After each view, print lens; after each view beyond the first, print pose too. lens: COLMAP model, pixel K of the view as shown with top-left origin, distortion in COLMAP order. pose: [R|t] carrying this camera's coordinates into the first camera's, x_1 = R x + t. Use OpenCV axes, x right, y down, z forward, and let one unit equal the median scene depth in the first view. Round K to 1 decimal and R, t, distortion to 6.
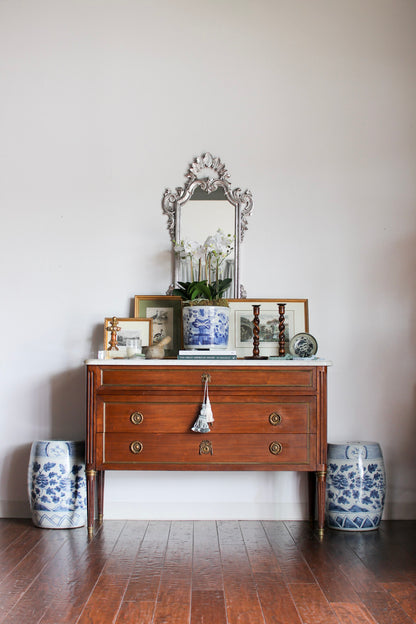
lens RADIAL K [[916.9, 0, 197.9], [0, 916.9, 327.3], [0, 0, 1]] dist [-0.163801, 0.077392]
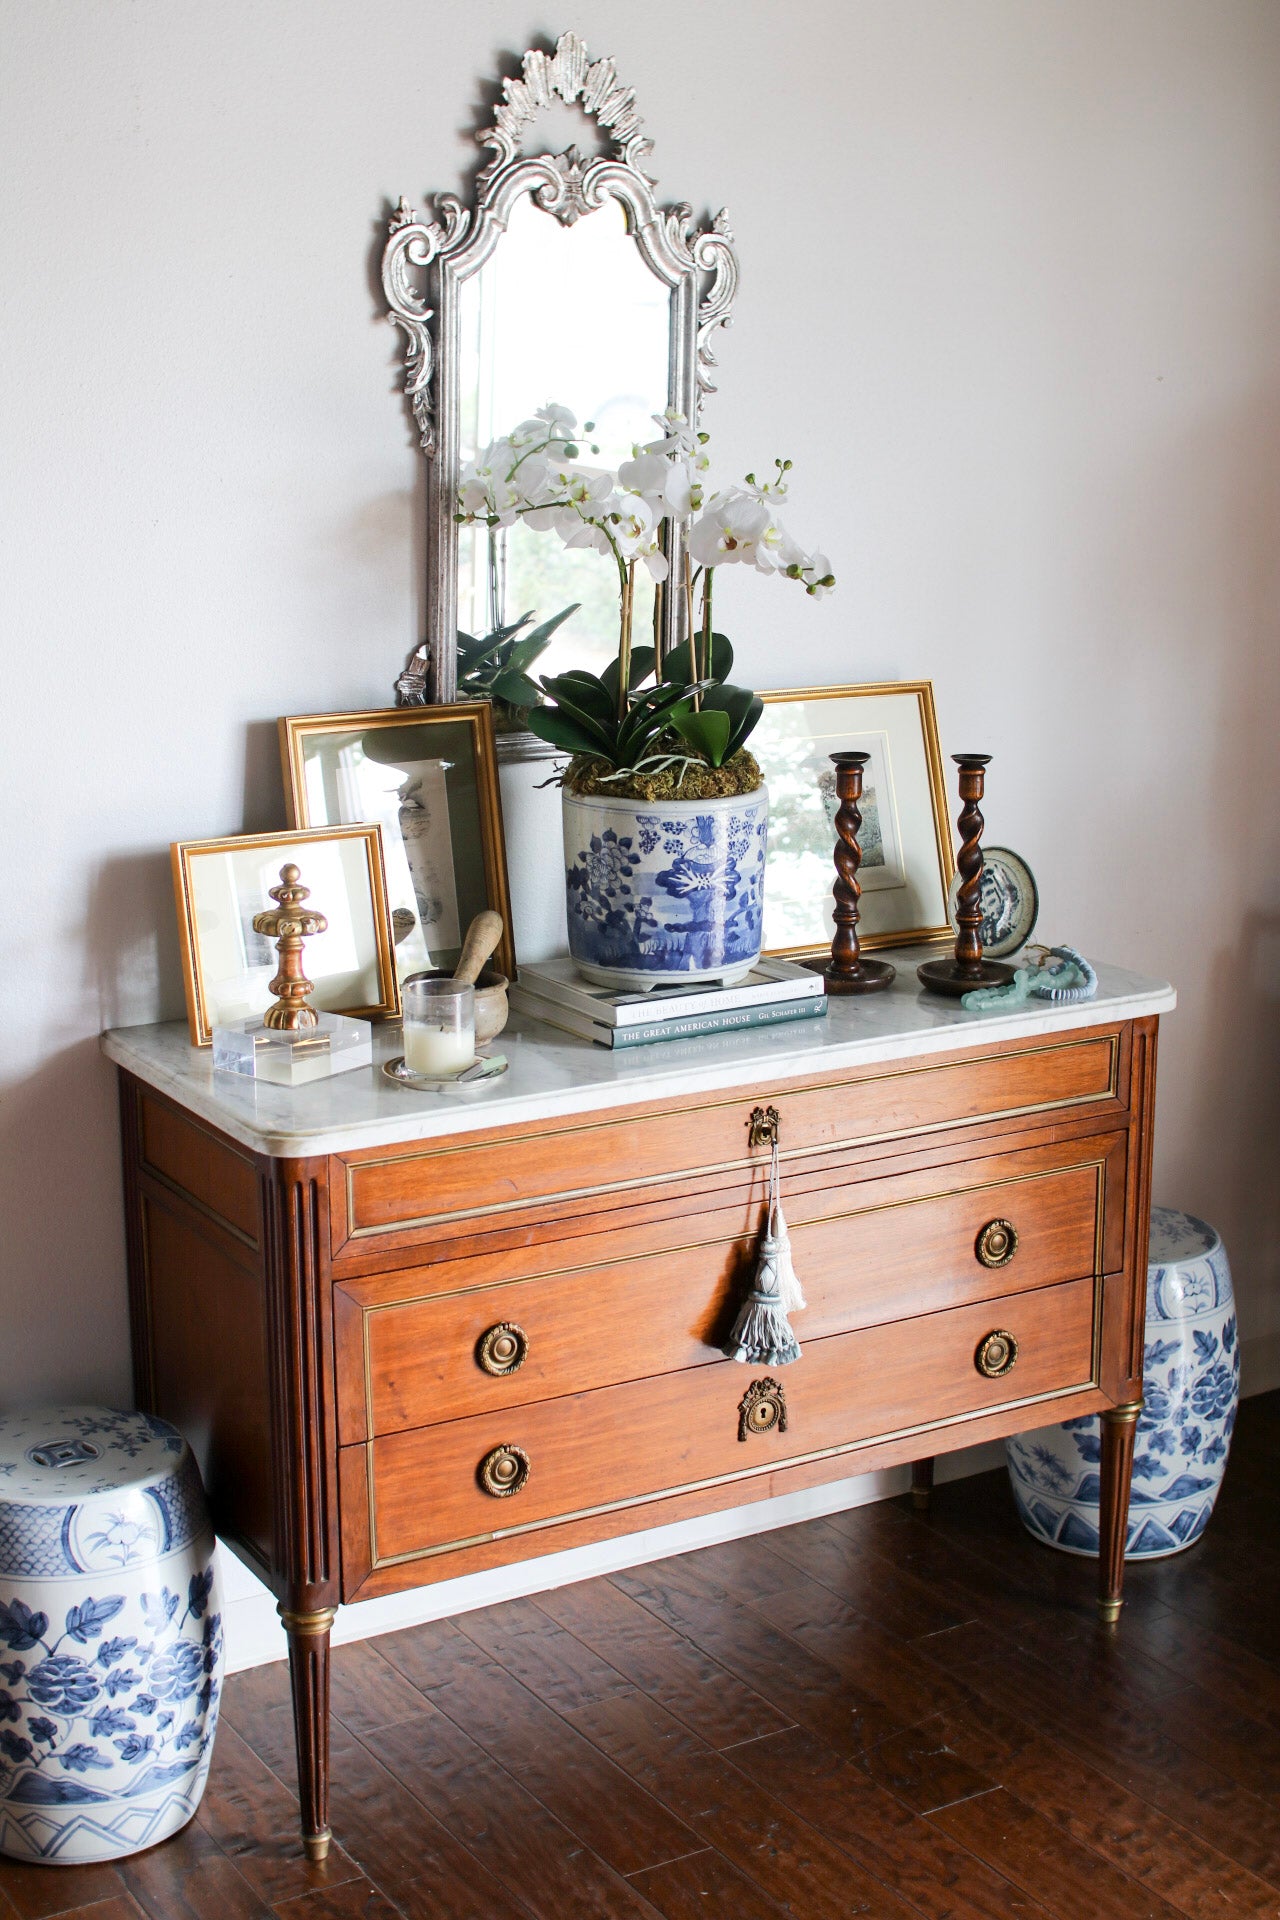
lens RADIAL K [[2671.9, 0, 640.0], [0, 2671.9, 960.0], [0, 0, 1]] dist [-0.183955, 0.274406]
pose [[0.854334, -0.122256, 0.505140, -0.345132], [-0.024431, 0.961418, 0.274006, -0.165220], [-0.519149, -0.246434, 0.818385, 0.468464]]
